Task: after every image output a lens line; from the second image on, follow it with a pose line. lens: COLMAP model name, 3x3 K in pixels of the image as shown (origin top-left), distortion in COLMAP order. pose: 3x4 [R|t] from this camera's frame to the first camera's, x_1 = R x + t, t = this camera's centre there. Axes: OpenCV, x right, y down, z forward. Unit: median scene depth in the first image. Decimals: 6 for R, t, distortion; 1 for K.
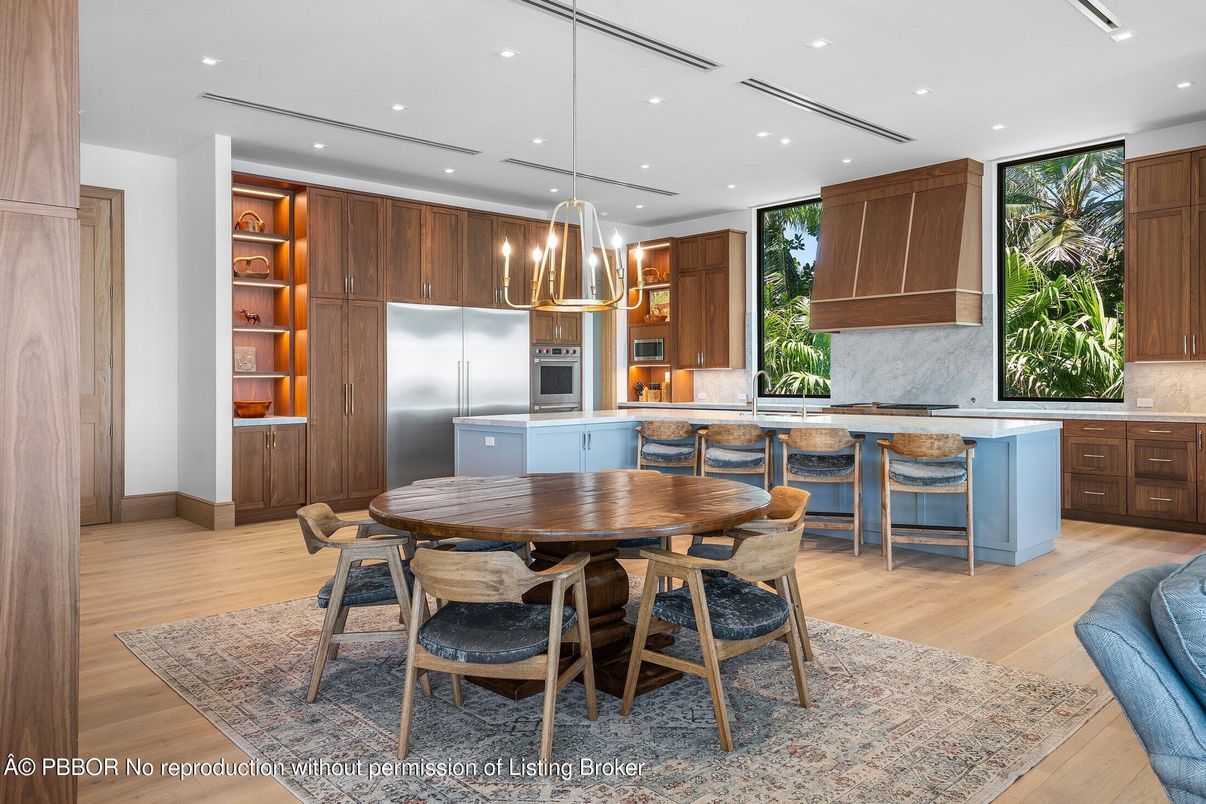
lens RADIAL K [[836.1, 0, 604.8], [0, 836.1, 395.0], [0, 0, 1]] dist [0.049647, 0.000191]
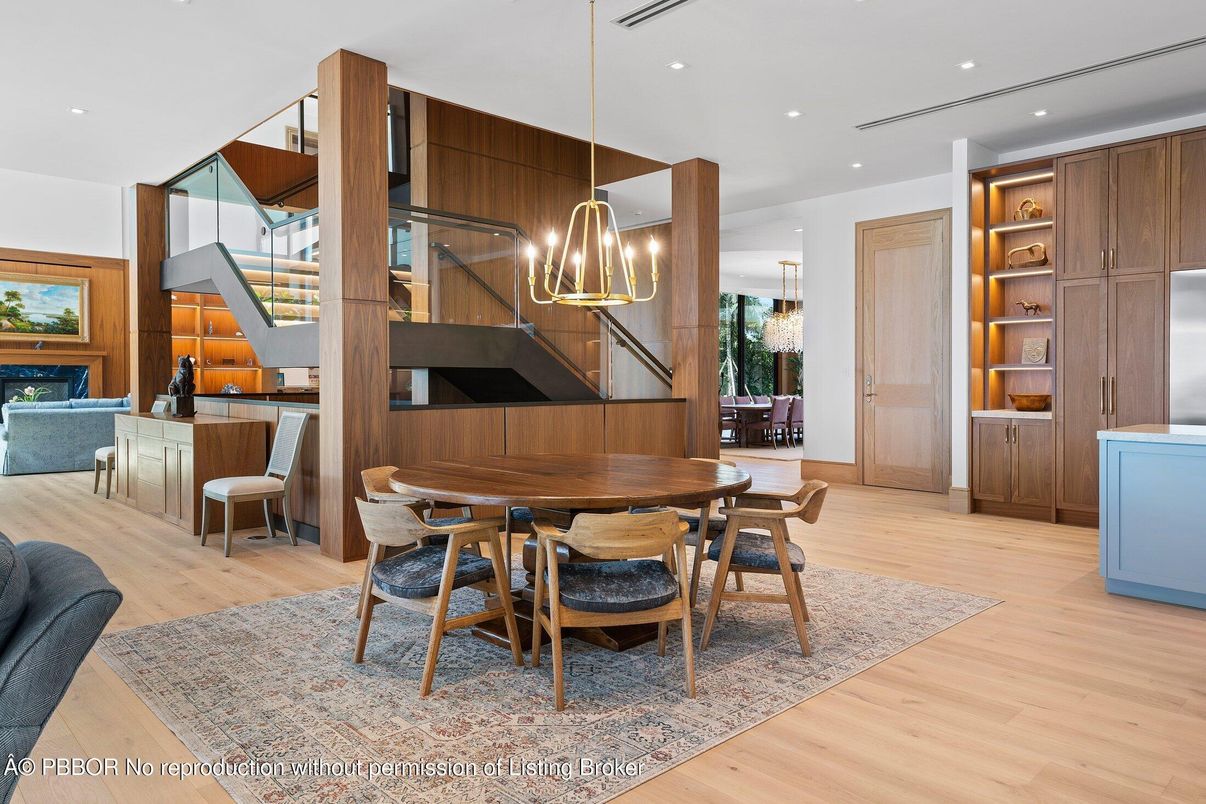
lens RADIAL K [[788.8, 0, 604.6], [0, 788.8, 391.2], [0, 0, 1]] dist [-0.002468, 0.005119]
pose [[0.011733, 0.024978, -0.999619, 1.046262], [-0.031335, 0.999206, 0.024600, -0.006575], [0.999440, 0.031034, 0.012506, 1.091328]]
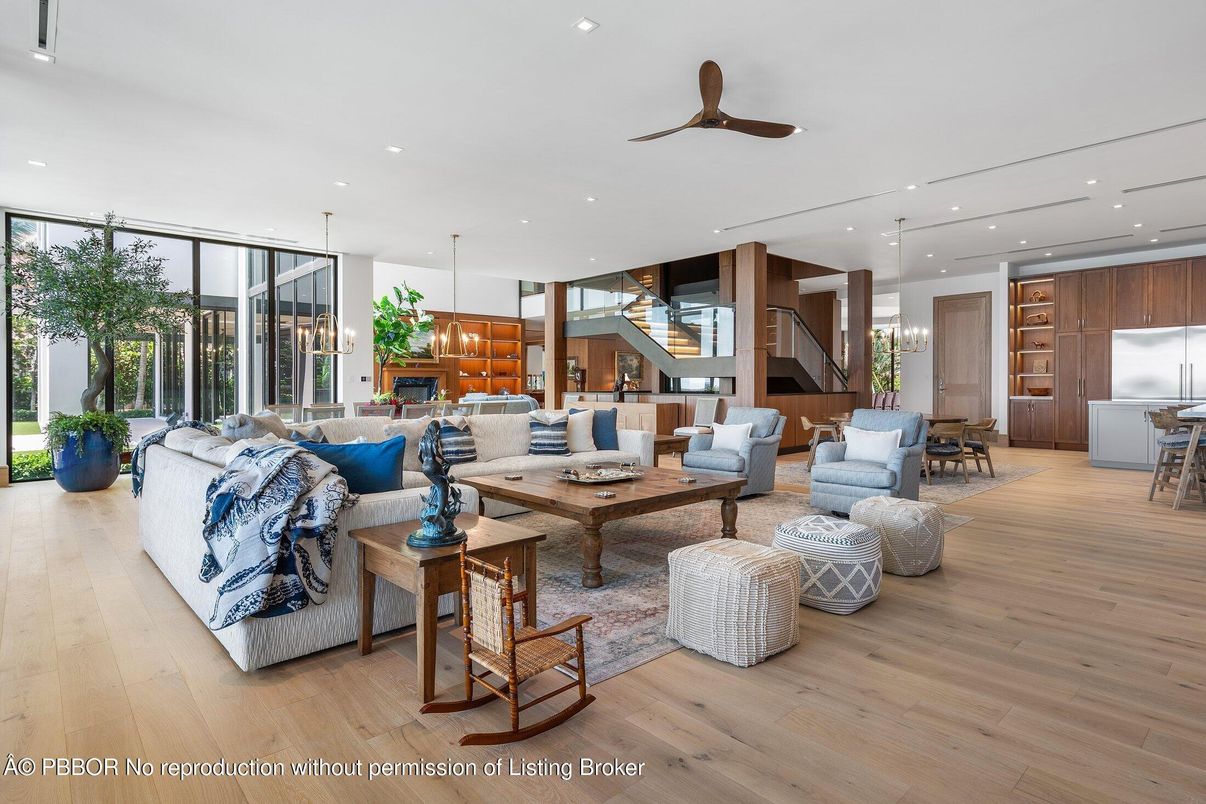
lens RADIAL K [[634.2, 0, 603.1], [0, 634.2, 398.4], [0, 0, 1]] dist [-0.003406, -0.001441]
pose [[-0.012080, 0.030589, -0.999459, 2.299940], [-0.023535, 0.999246, 0.030867, 0.023236], [0.999650, 0.023896, -0.011351, 0.025785]]
